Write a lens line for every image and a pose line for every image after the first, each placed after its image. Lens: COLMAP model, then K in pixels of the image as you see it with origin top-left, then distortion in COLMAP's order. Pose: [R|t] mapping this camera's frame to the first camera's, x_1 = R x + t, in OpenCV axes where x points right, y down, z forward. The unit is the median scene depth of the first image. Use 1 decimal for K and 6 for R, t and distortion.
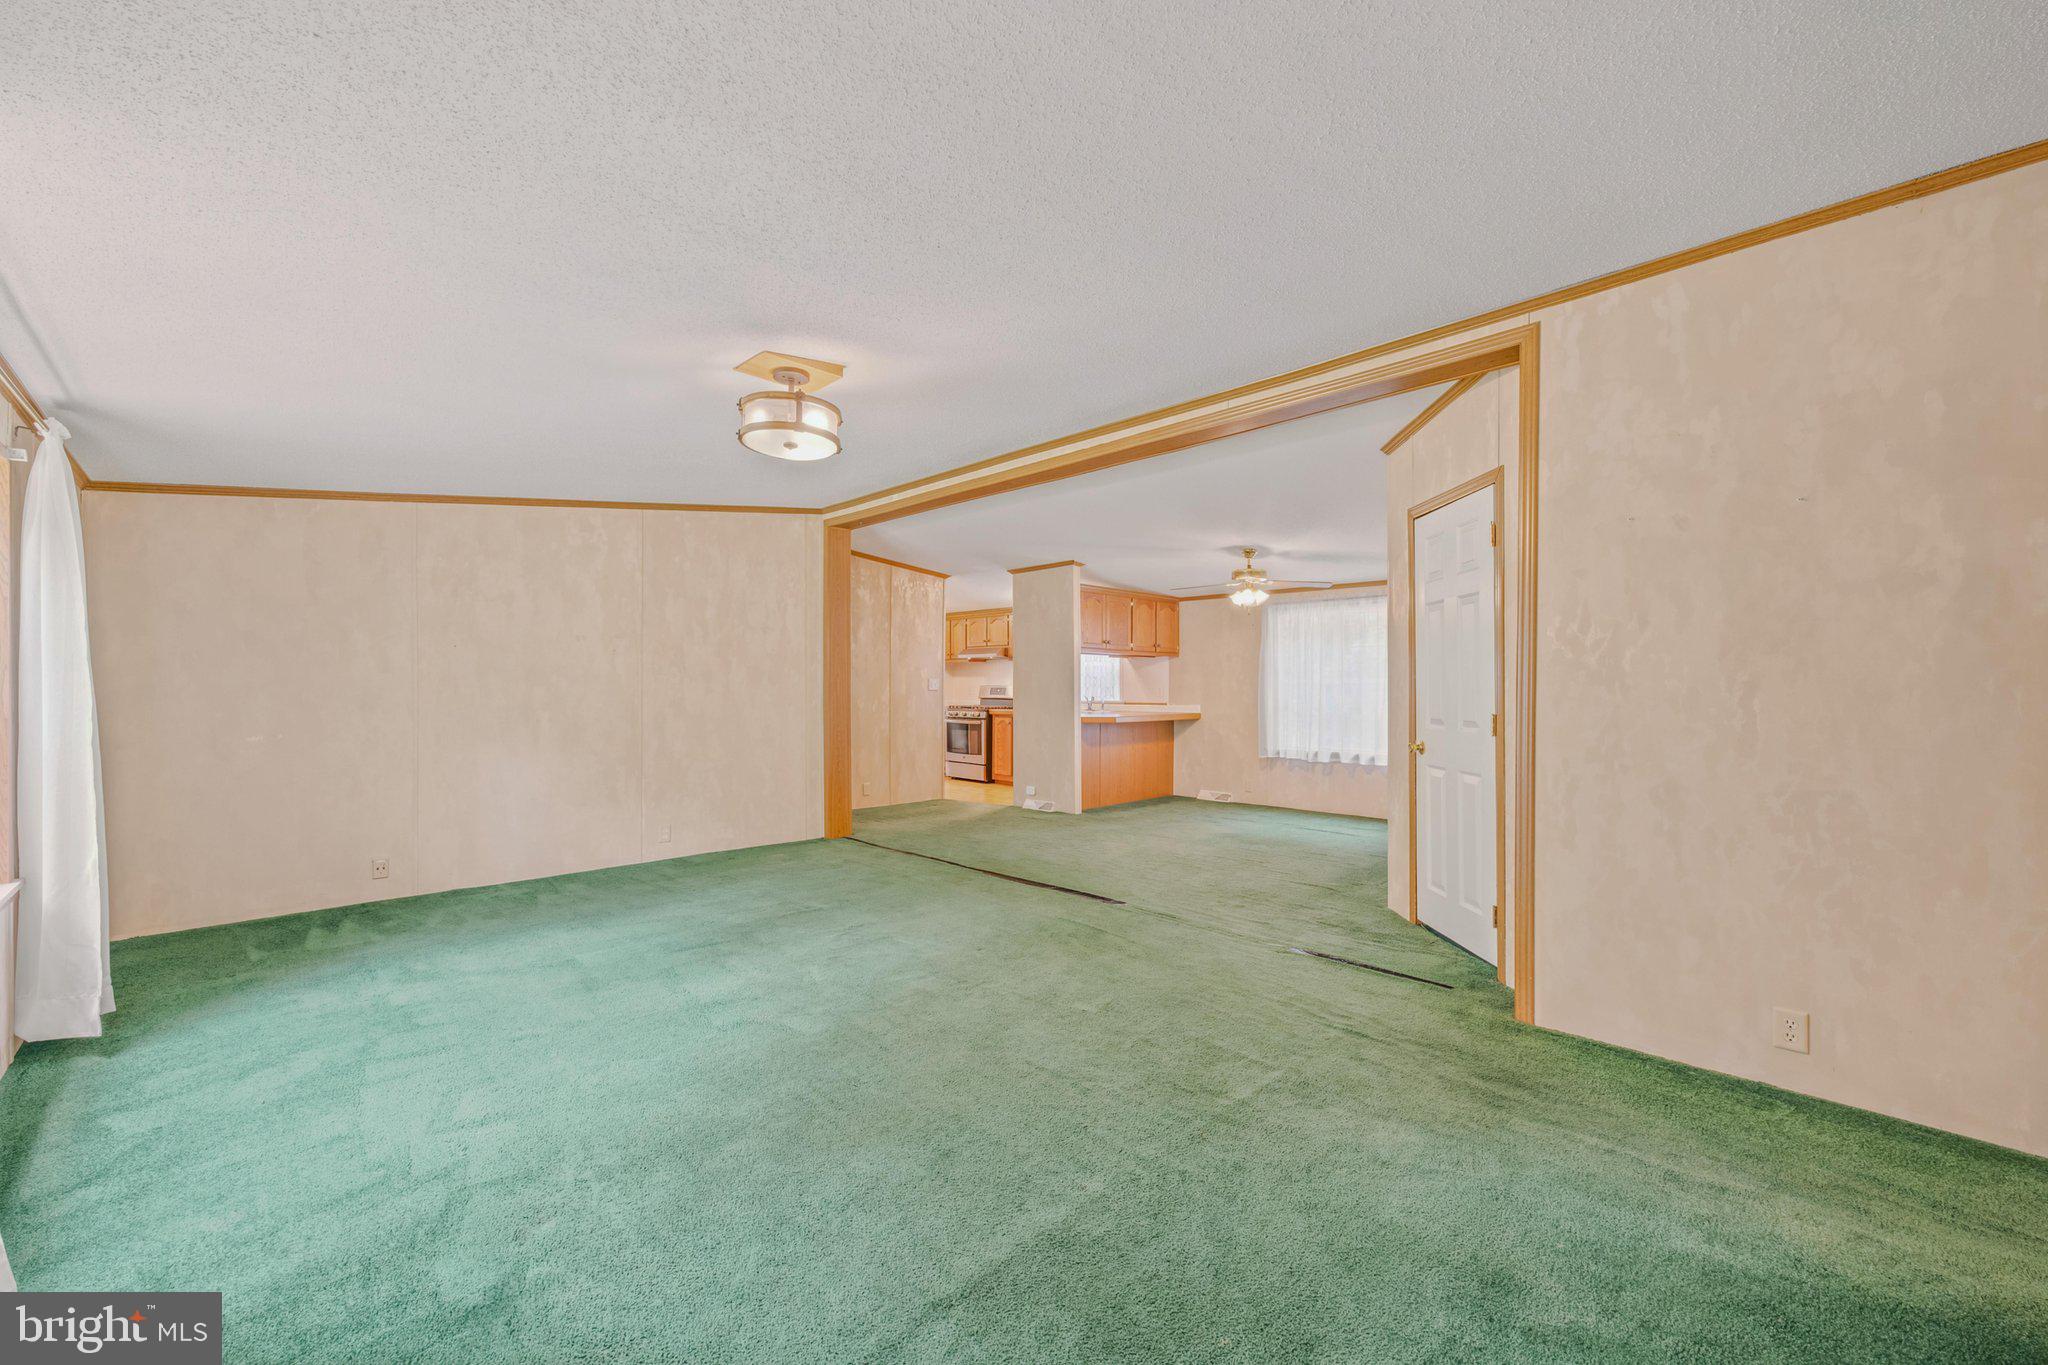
lens RADIAL K [[829.4, 0, 1021.8], [0, 829.4, 679.8], [0, 0, 1]] dist [0.000194, -0.000160]
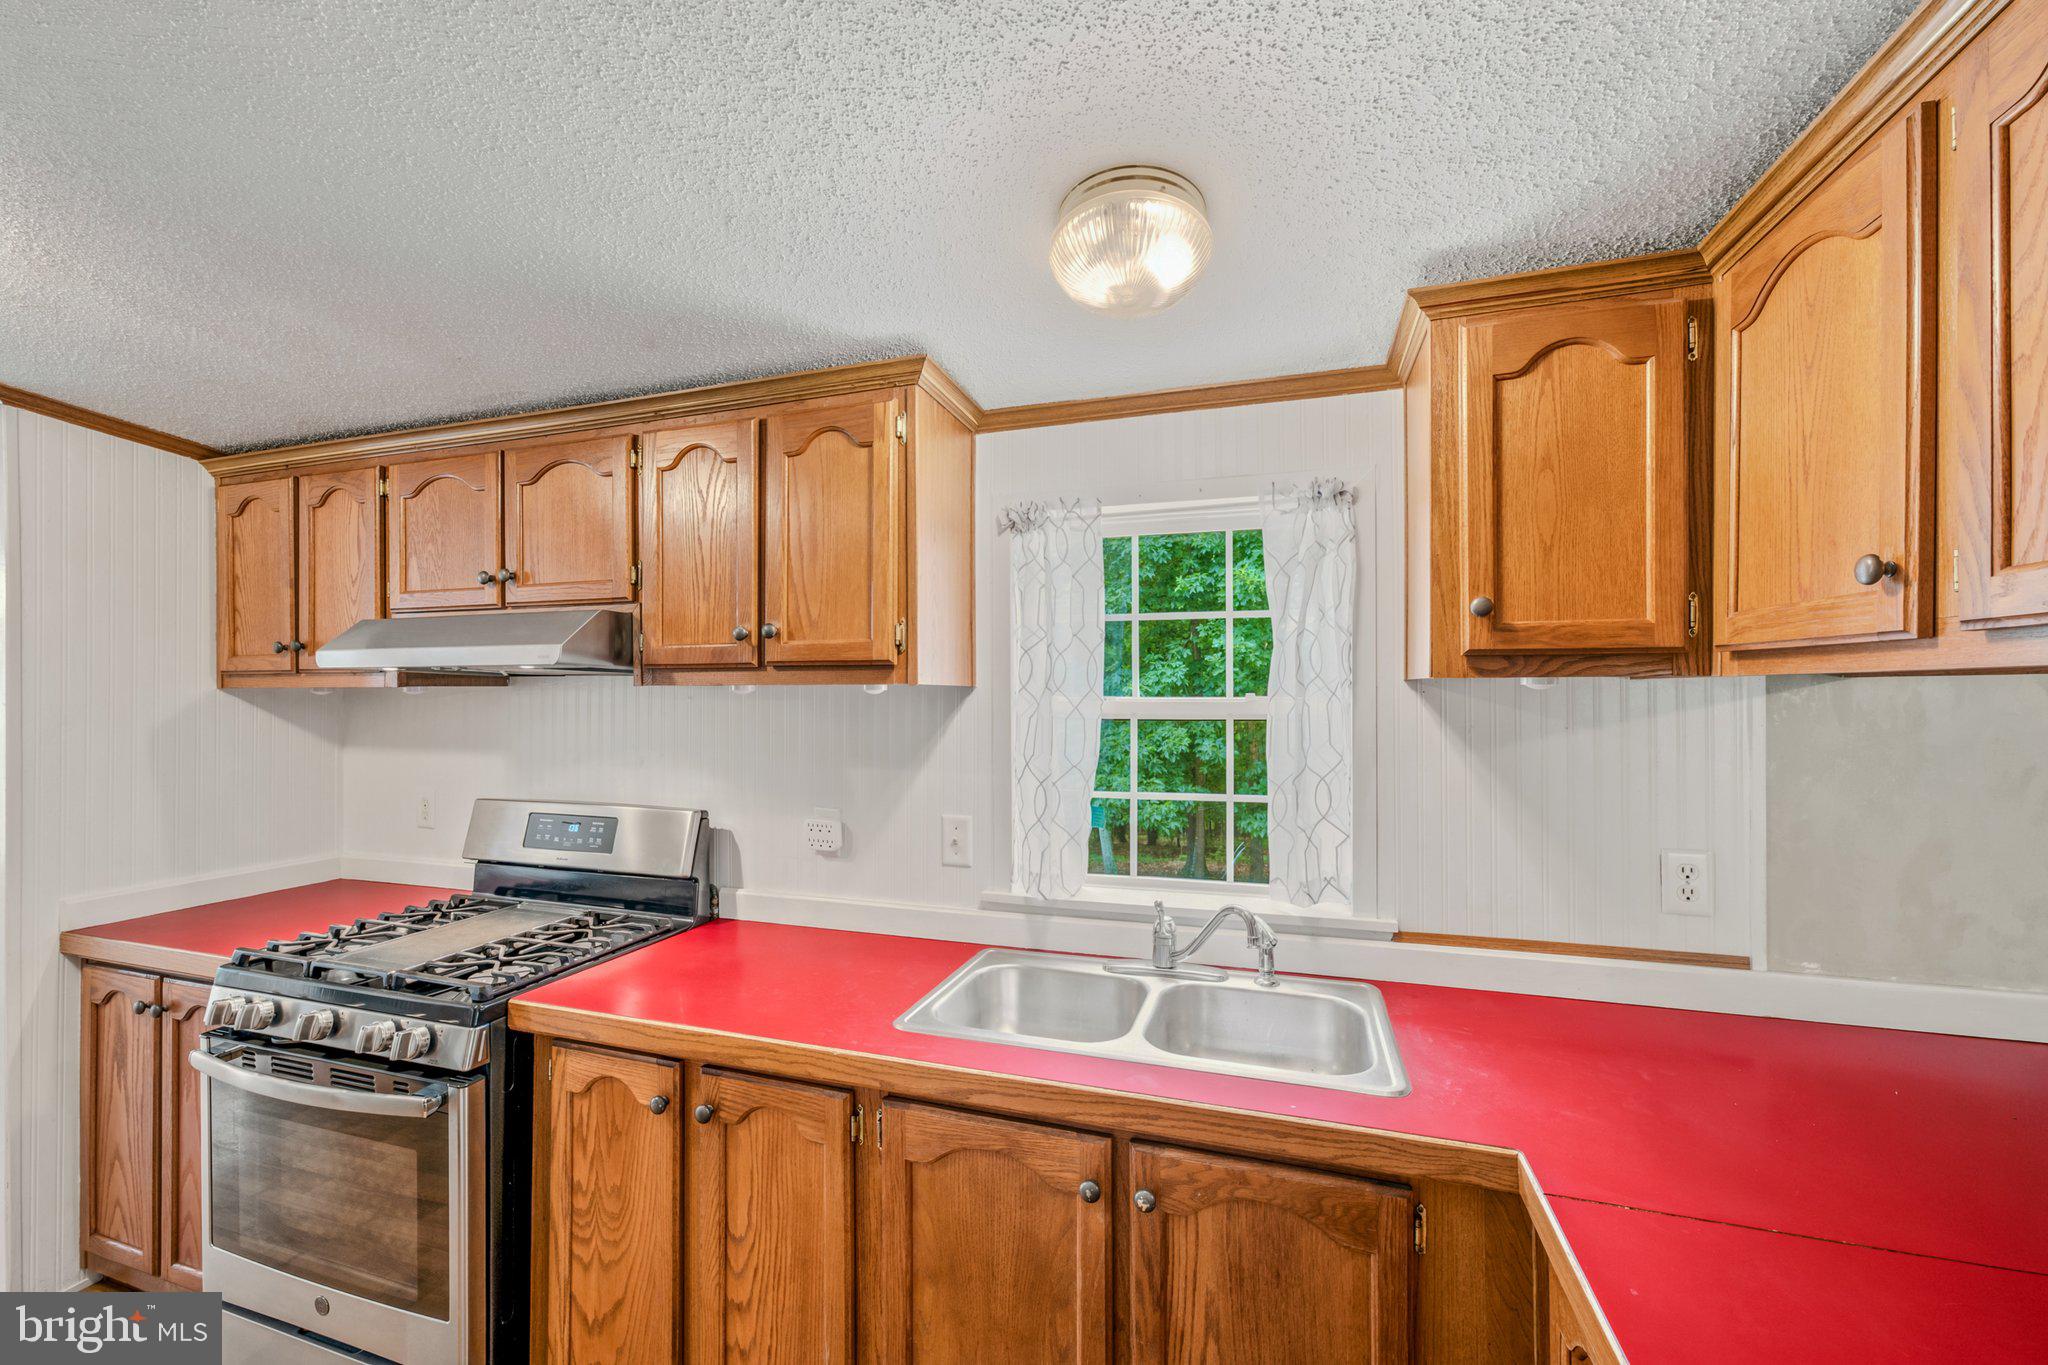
lens RADIAL K [[829.4, 0, 1022.6], [0, 829.4, 688.8], [0, 0, 1]] dist [0.000194, -0.000160]
pose [[0.881195, 0.000380, 0.472753, -0.027564], [0.003550, 0.999966, -0.007422, -0.019937], [-0.472740, 0.008218, 0.881164, 0.794106]]
